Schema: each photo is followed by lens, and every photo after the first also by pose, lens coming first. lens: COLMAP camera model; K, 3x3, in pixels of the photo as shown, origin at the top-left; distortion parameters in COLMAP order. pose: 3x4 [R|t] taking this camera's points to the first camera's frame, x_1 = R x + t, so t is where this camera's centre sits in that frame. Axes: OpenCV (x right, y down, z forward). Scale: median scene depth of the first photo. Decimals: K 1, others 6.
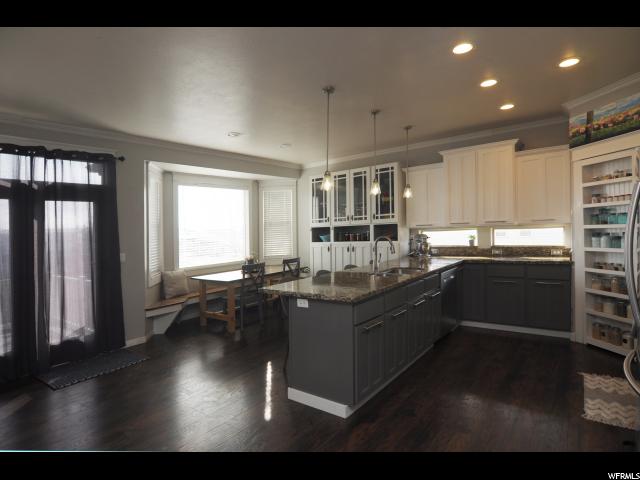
lens RADIAL K [[373.8, 0, 266.1], [0, 373.8, 232.0], [0, 0, 1]] dist [-0.000225, -0.012169]
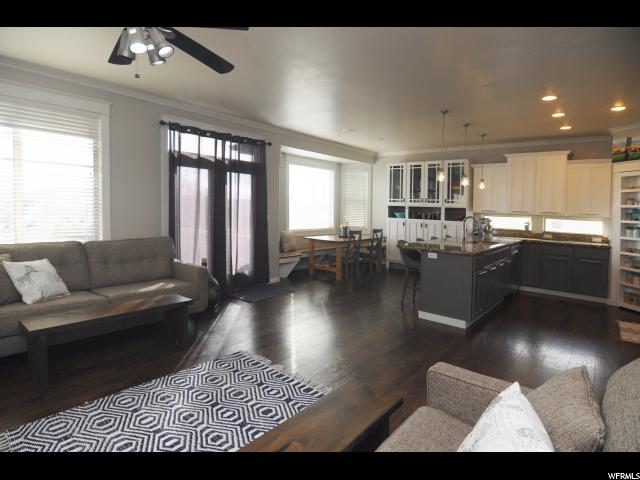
lens RADIAL K [[378.7, 0, 262.3], [0, 378.7, 190.3], [0, 0, 1]] dist [0.003125, -0.012591]
pose [[0.996338, 0.077221, -0.036705, -0.340239], [-0.078583, 0.996212, -0.037243, 0.023034], [0.033690, 0.039991, 0.998632, -0.351195]]
